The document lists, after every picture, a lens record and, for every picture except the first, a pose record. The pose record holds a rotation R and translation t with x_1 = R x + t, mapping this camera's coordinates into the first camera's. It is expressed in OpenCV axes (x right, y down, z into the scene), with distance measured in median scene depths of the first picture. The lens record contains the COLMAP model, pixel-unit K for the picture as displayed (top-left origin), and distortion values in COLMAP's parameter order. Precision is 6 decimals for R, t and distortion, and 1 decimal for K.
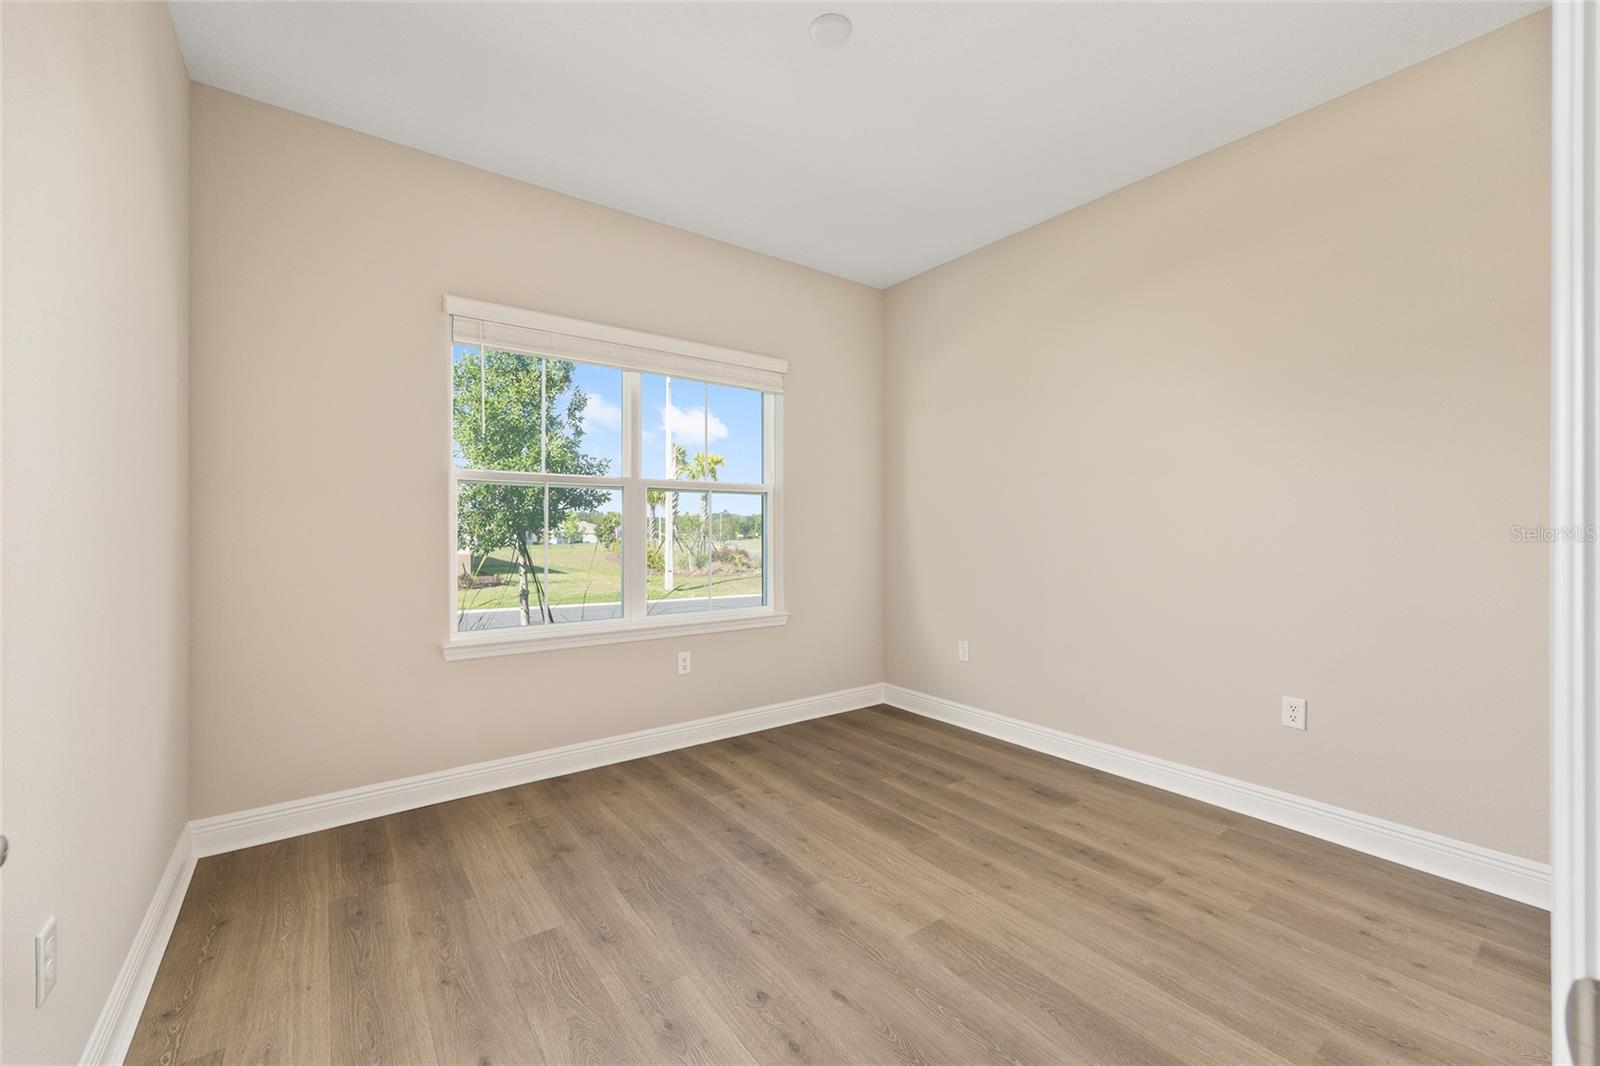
lens RADIAL K [[639.6, 0, 800.6], [0, 639.6, 534.6], [0, 0, 1]] dist [-0.001007, 0.000113]
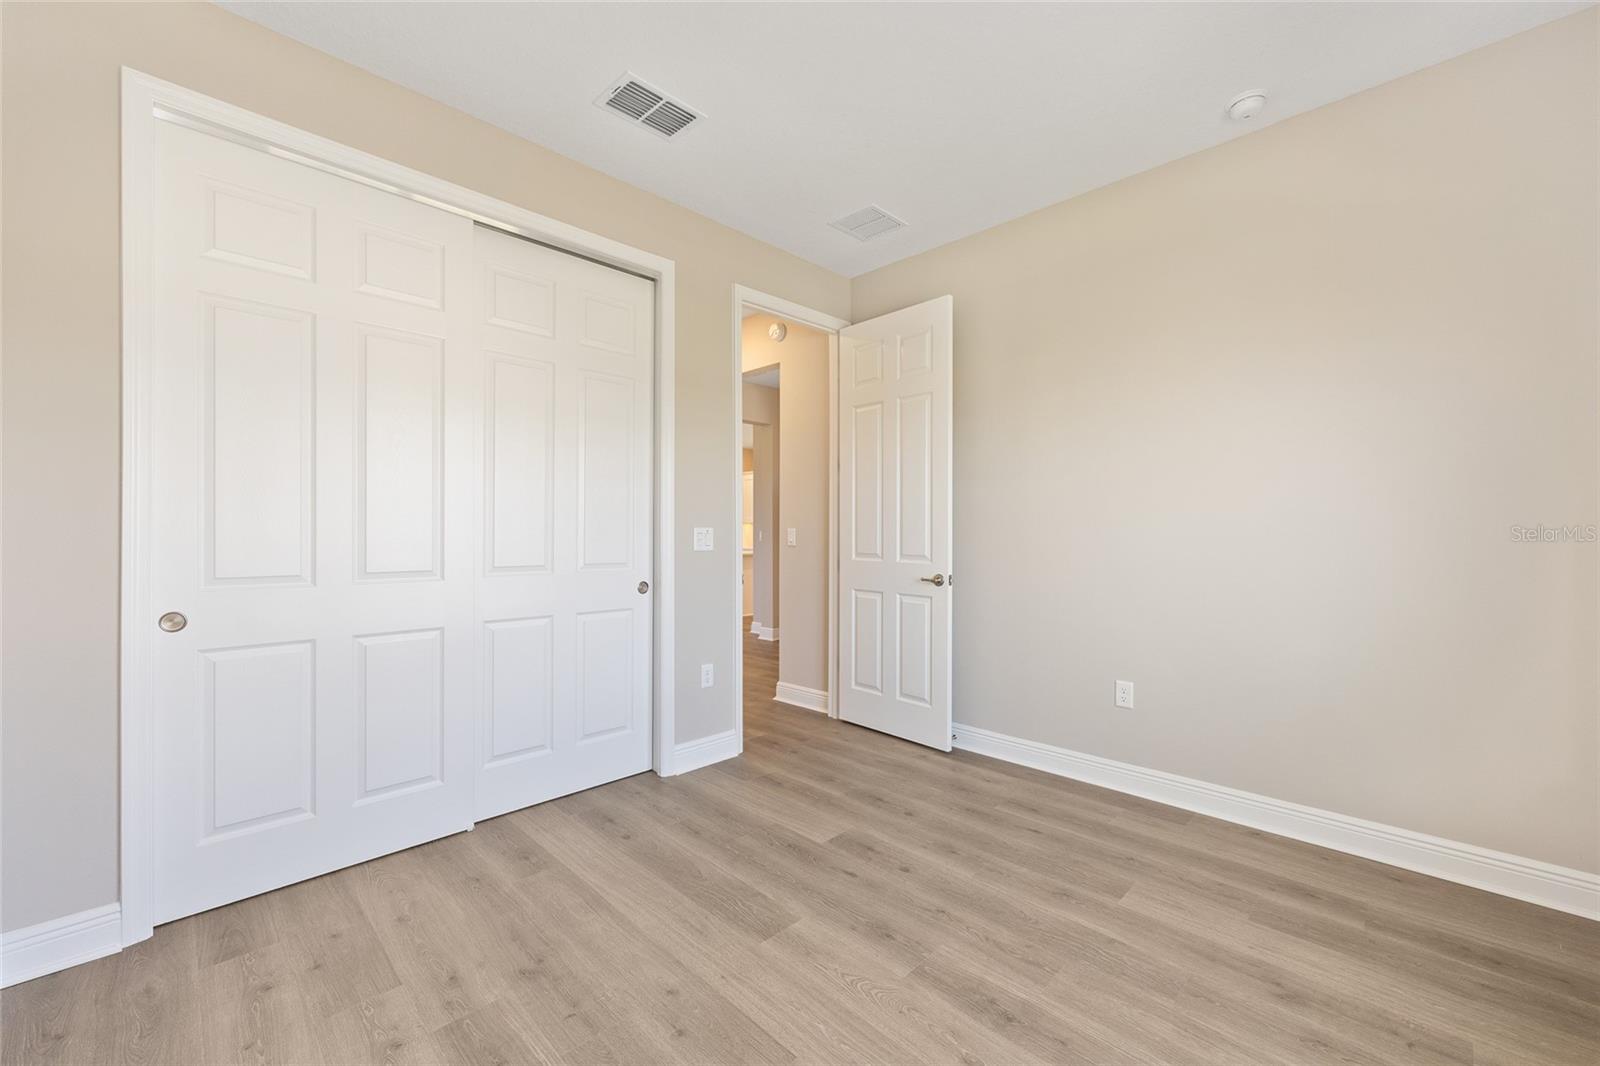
lens RADIAL K [[639.6, 0, 800.6], [0, 639.6, 534.6], [0, 0, 1]] dist [-0.001007, 0.000113]
pose [[-0.989311, 0.003542, -0.145779, 0.305002], [0.001356, 0.999885, 0.015096, -0.022426], [0.145815, 0.014737, -0.989202, 1.954345]]
